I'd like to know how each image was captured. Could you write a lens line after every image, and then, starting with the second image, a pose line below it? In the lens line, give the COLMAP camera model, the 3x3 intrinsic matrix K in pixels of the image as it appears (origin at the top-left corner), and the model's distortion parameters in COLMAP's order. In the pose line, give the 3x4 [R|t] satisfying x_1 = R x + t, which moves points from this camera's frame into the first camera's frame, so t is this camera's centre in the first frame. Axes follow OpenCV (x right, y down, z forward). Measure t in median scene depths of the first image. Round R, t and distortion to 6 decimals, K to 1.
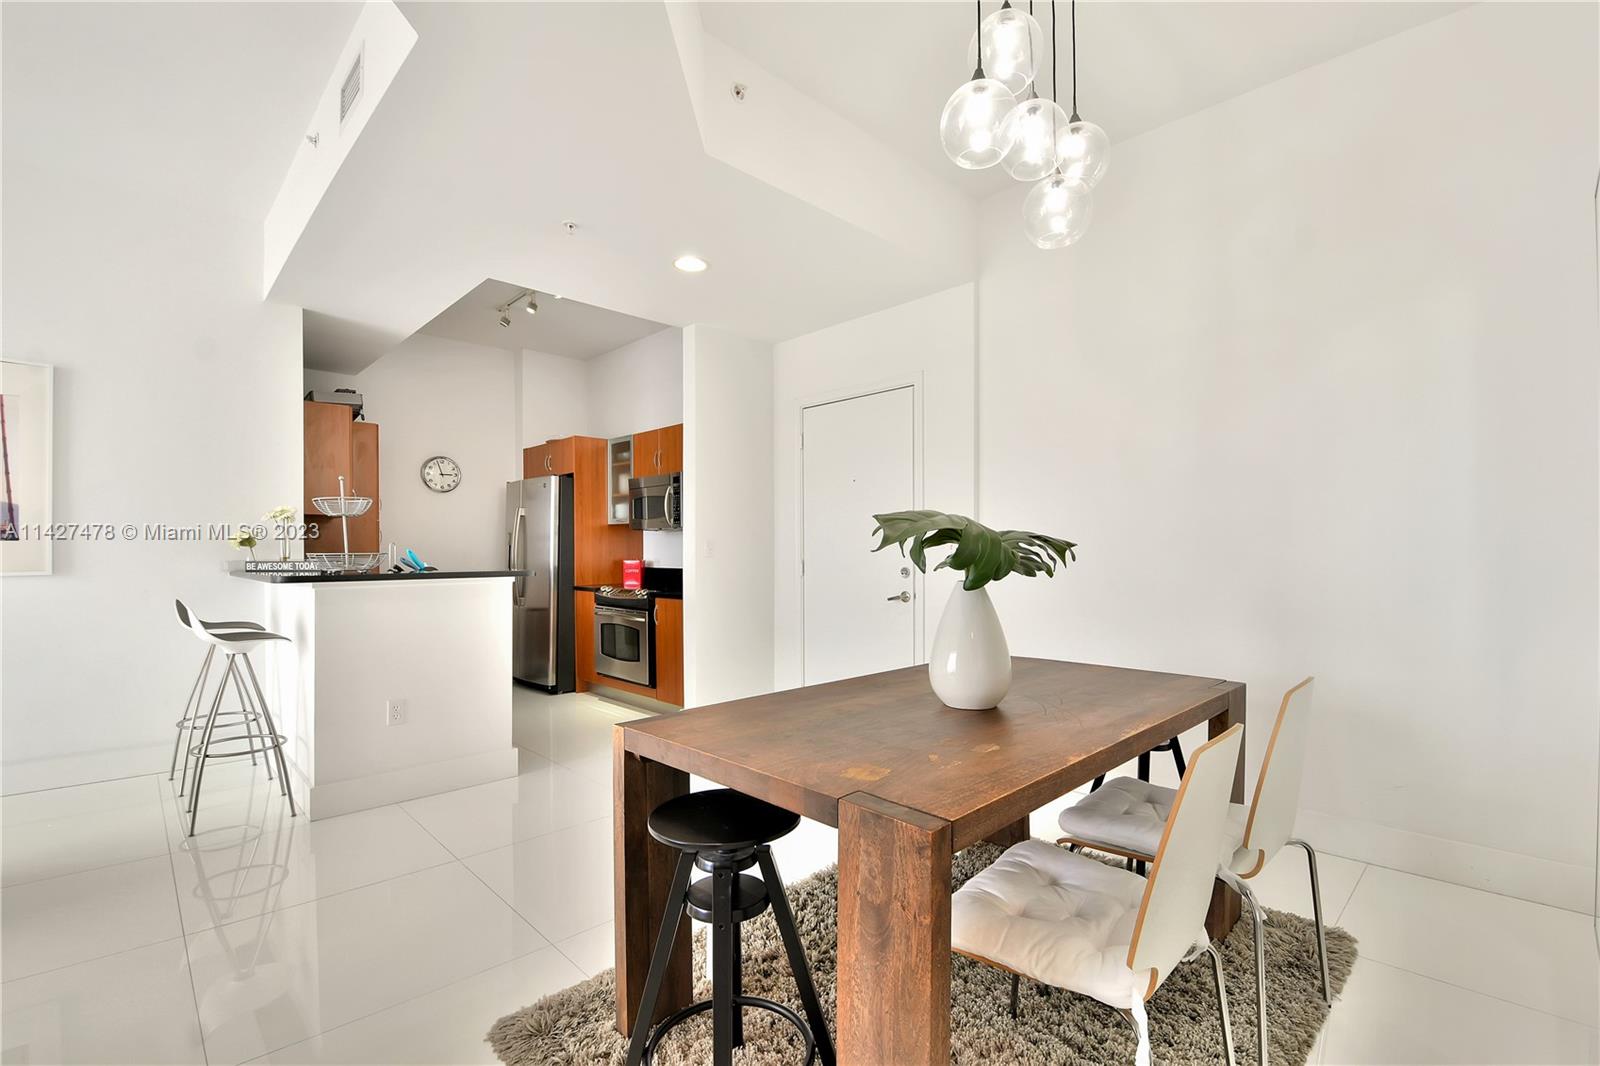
lens RADIAL K [[705.2, 0, 807.2], [0, 705.2, 565.5], [0, 0, 1]] dist [-0.010416, -0.011471]
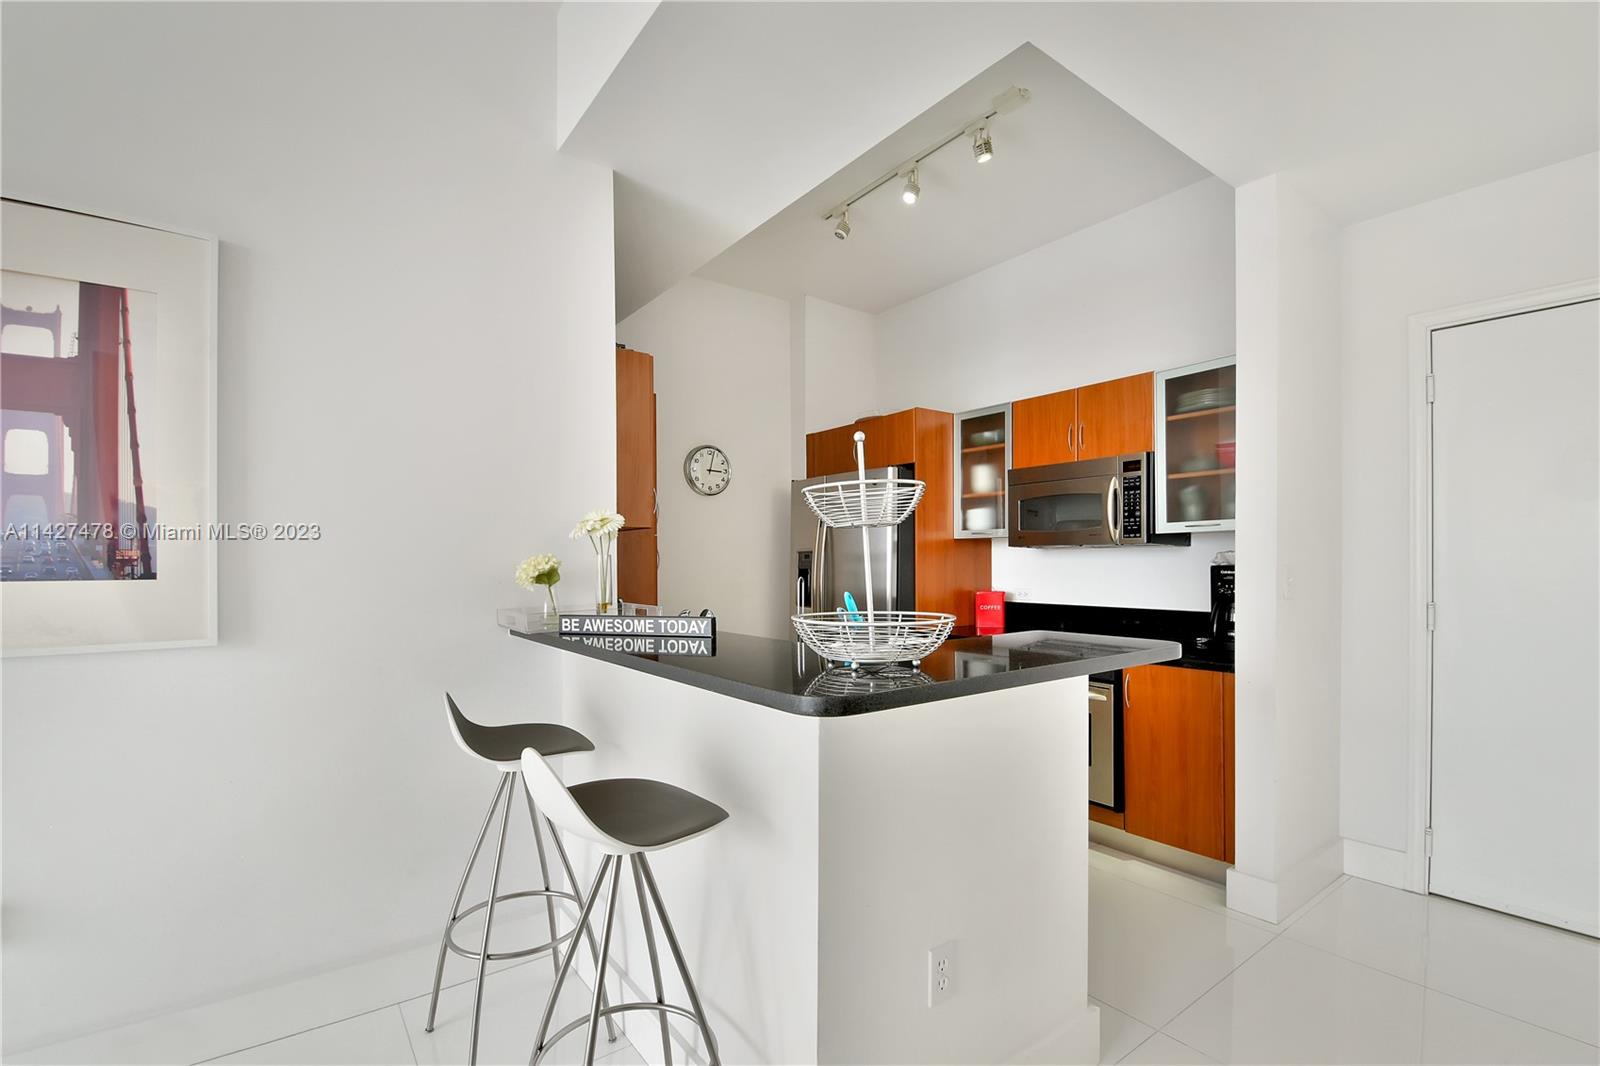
lens RADIAL K [[710.0, 0, 799.0], [0, 710.0, 571.6], [0, 0, 1]] dist [0.015966, -0.022752]
pose [[0.990688, 0.000578, -0.136153, -0.343189], [-0.001453, 0.999979, -0.006328, -0.022424], [0.136147, 0.006467, 0.990668, 0.304019]]
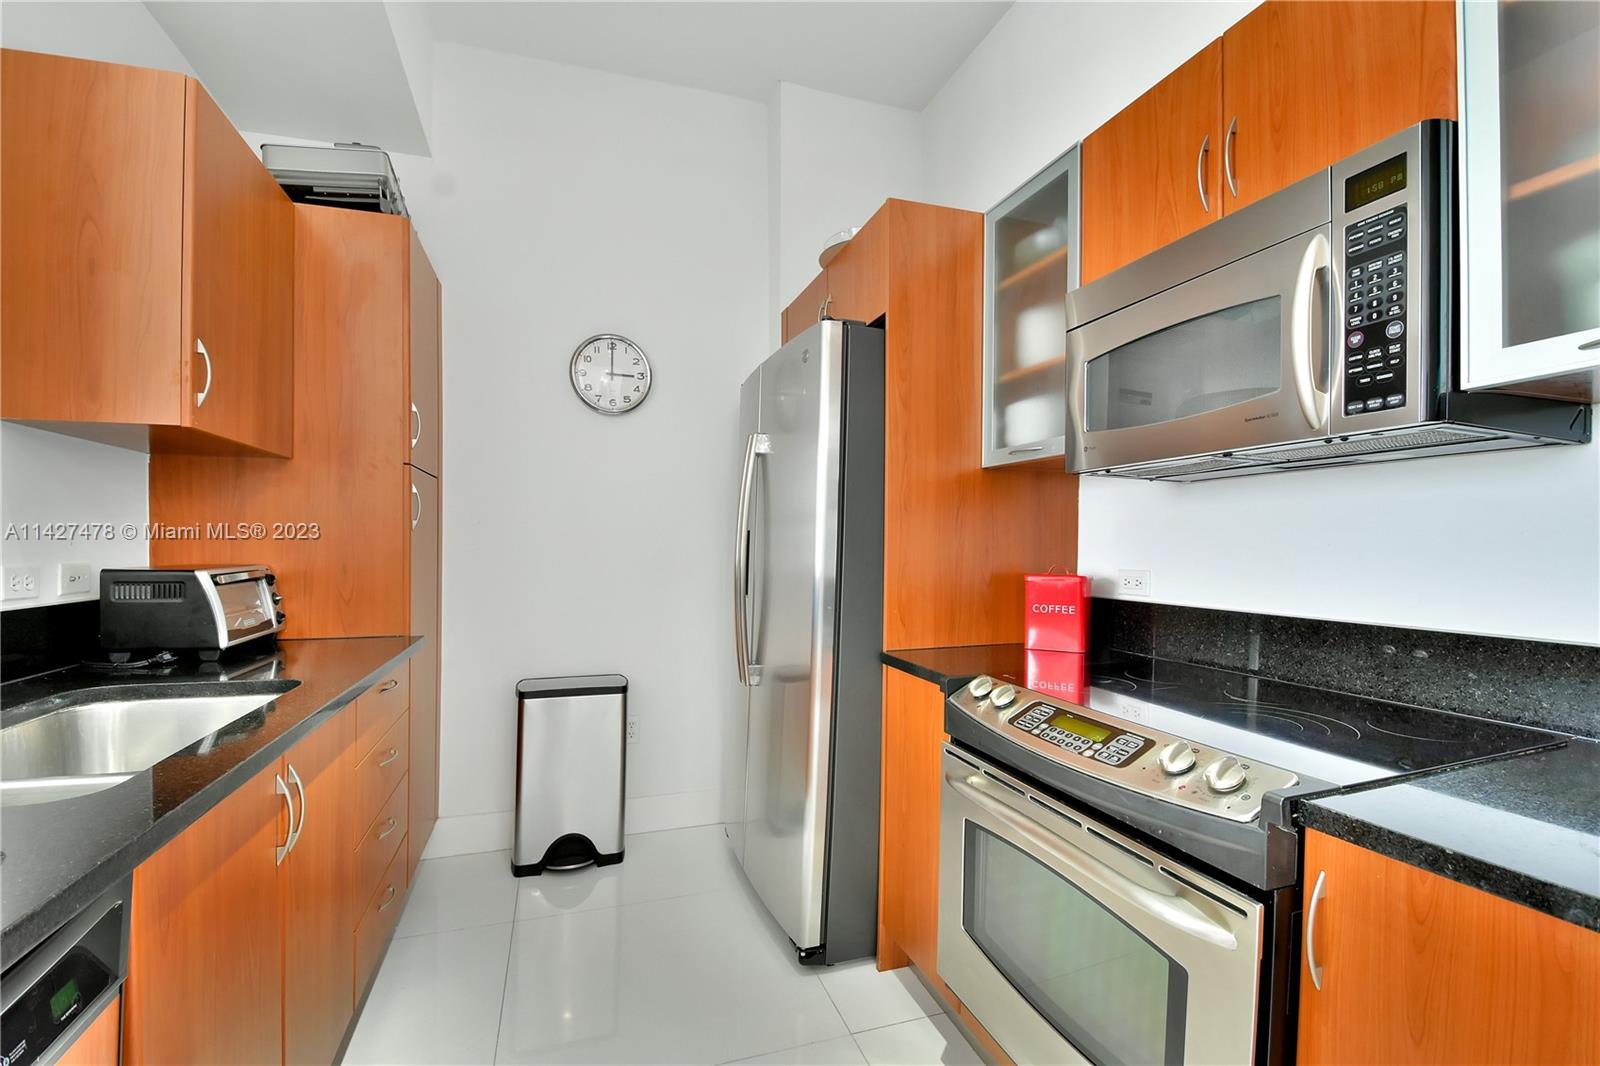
lens RADIAL K [[705.2, 0, 807.2], [0, 705.2, 565.5], [0, 0, 1]] dist [-0.010416, -0.011471]
pose [[0.898961, 0.021068, -0.437521, -0.212599], [-0.016447, 0.999762, 0.014348, -0.015160], [0.437719, -0.005702, 0.899094, 0.670085]]
